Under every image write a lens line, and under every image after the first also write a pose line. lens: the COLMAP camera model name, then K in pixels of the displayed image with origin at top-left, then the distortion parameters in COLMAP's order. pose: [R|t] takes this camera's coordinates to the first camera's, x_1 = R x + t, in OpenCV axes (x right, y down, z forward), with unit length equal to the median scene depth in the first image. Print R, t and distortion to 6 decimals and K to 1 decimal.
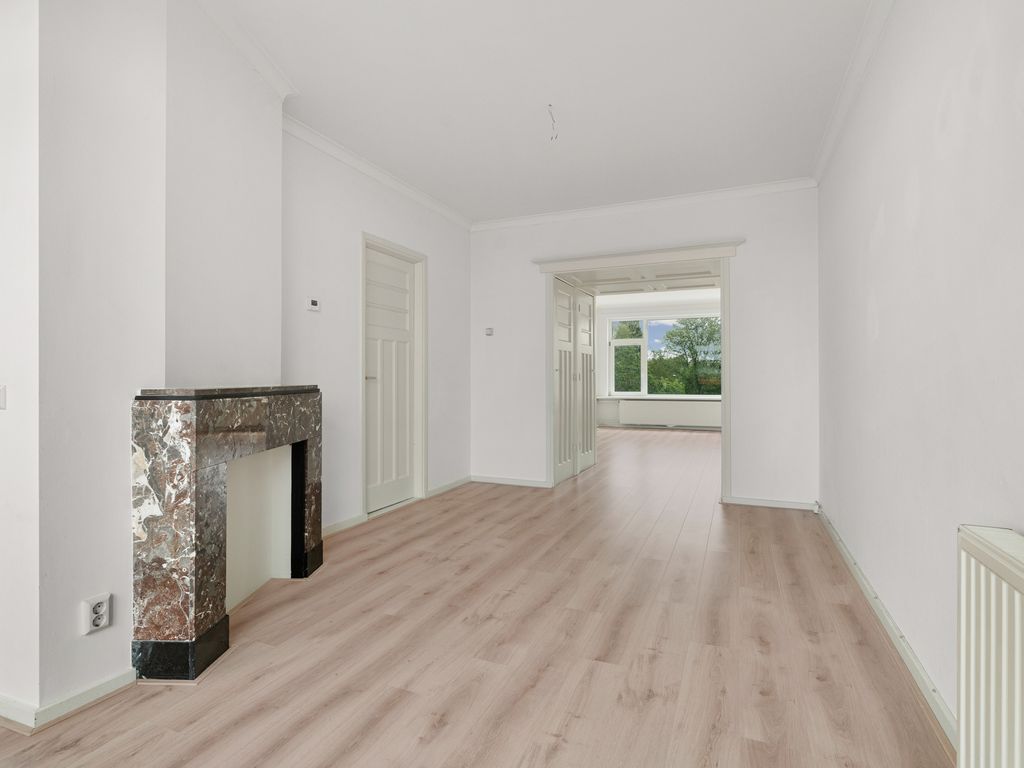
lens RADIAL K [[531.2, 0, 514.9], [0, 531.2, 380.6], [0, 0, 1]] dist [-0.002348, 0.000567]
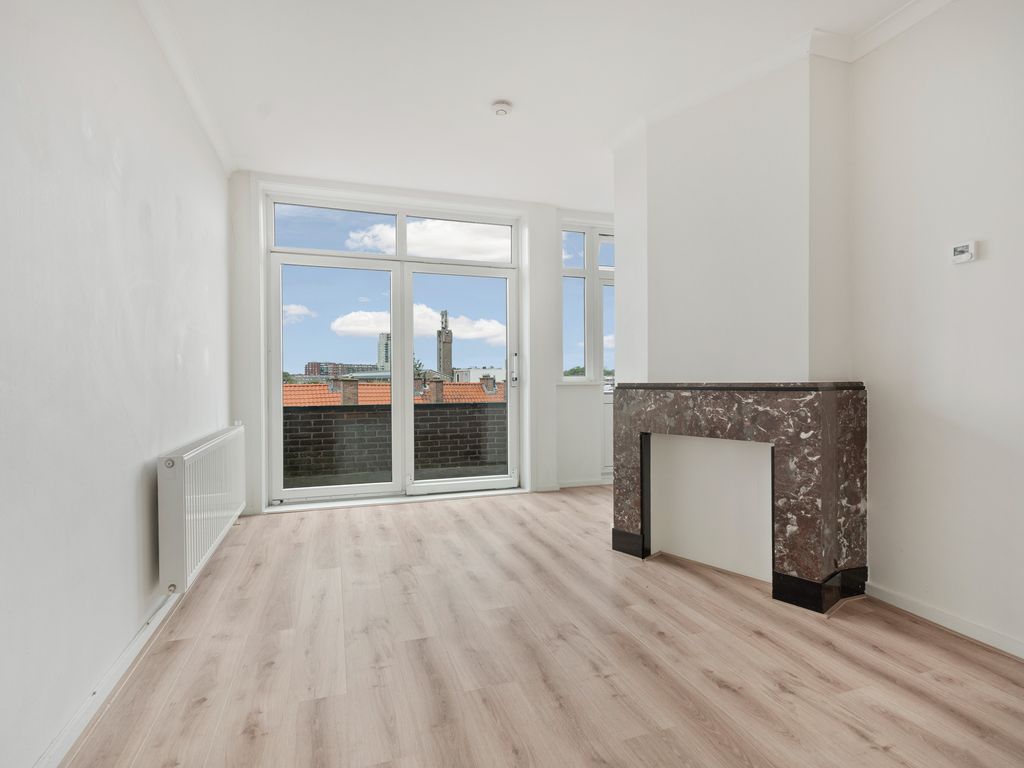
lens RADIAL K [[531.2, 0, 505.0], [0, 531.2, 388.5], [0, 0, 1]] dist [-0.002348, 0.000567]
pose [[-0.755085, 0.015039, -0.655454, 0.770713], [0.002523, 0.999796, 0.020034, 0.001012], [0.655622, 0.013474, -0.754969, 2.025492]]
